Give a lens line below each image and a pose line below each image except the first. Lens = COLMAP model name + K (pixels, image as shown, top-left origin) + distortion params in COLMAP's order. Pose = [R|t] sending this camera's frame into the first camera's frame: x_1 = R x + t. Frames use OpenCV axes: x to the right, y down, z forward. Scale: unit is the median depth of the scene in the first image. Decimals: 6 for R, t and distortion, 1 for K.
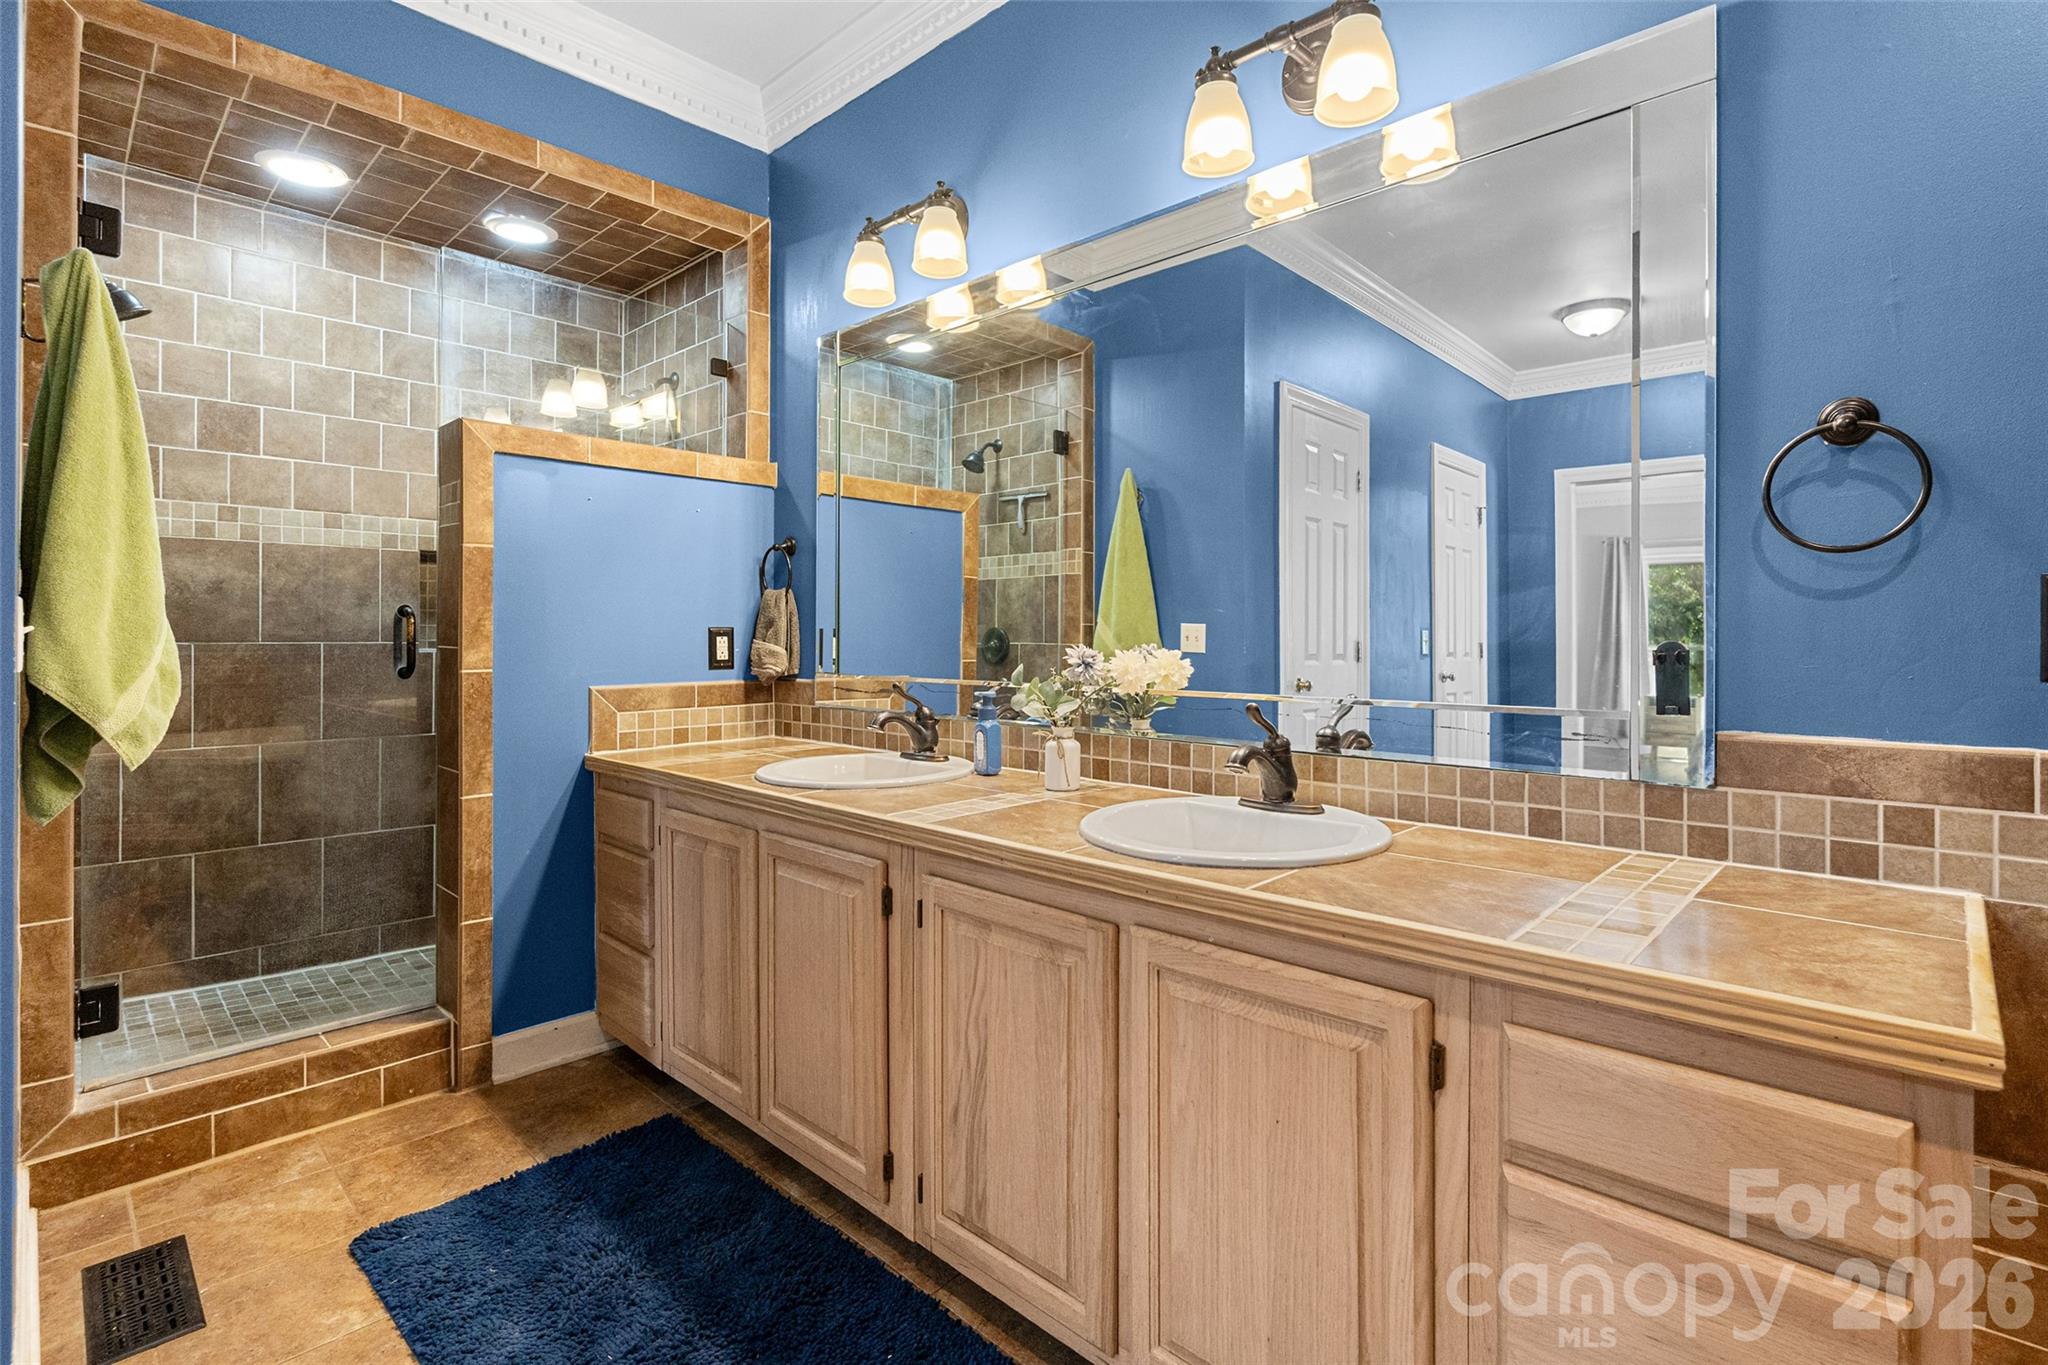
lens RADIAL K [[974.0, 0, 1023.2], [0, 974.0, 622.2], [0, 0, 1]] dist [-0.001907, 0.000007]
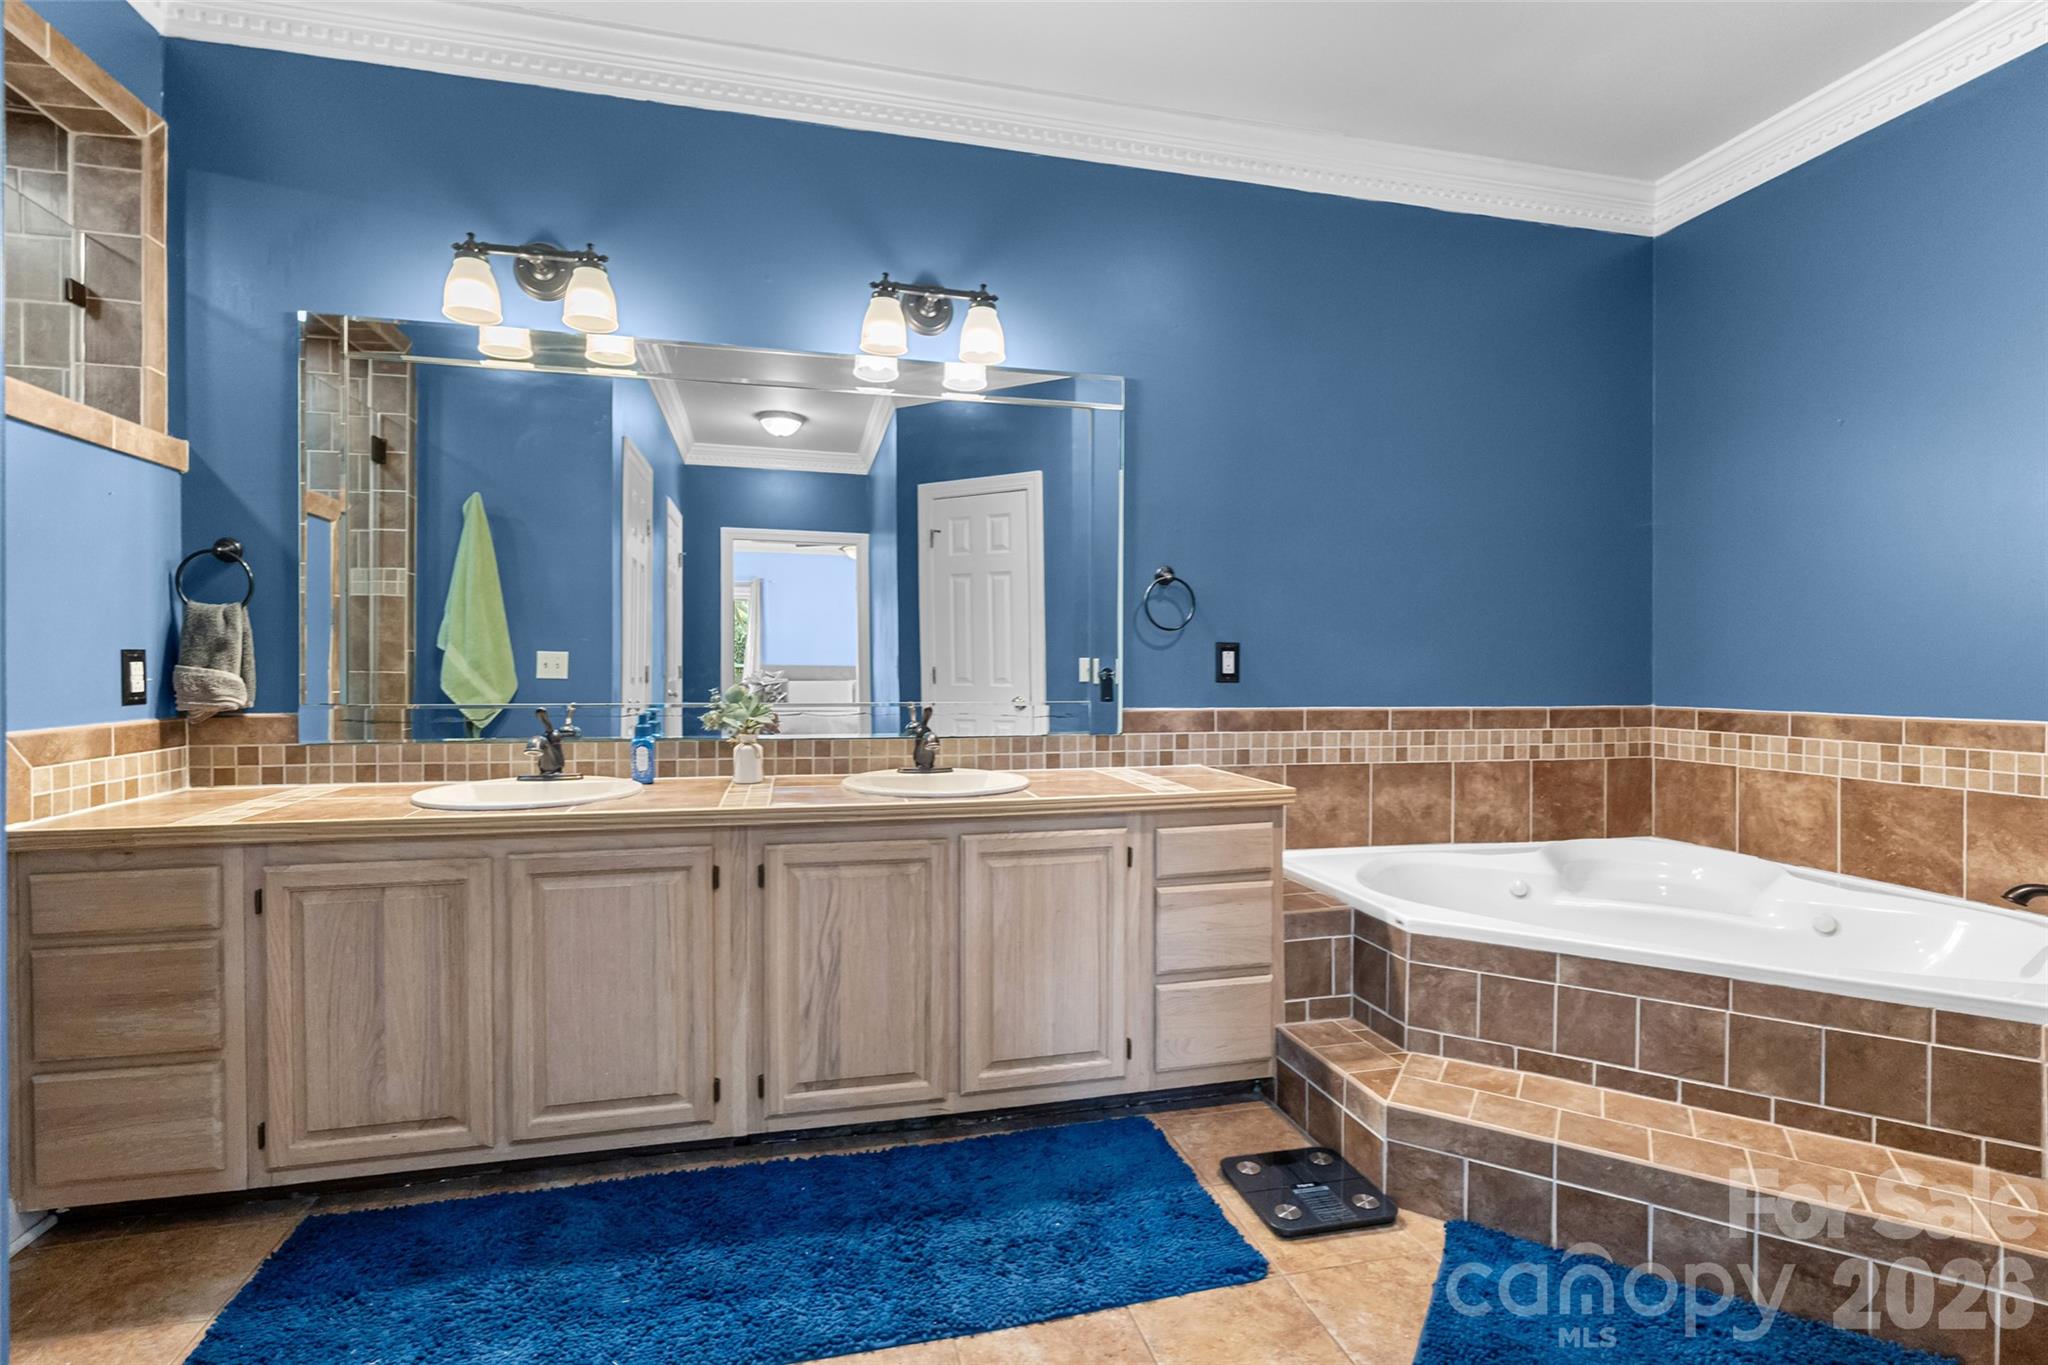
lens RADIAL K [[968.8, 0, 1028.6], [0, 968.8, 654.4], [0, 0, 1]] dist [-0.002756, 0.000562]
pose [[0.529542, 0.012729, 0.848188, -0.588362], [-0.015493, 0.999866, -0.005333, 0.002305], [-0.848142, -0.010317, 0.529668, 0.008928]]
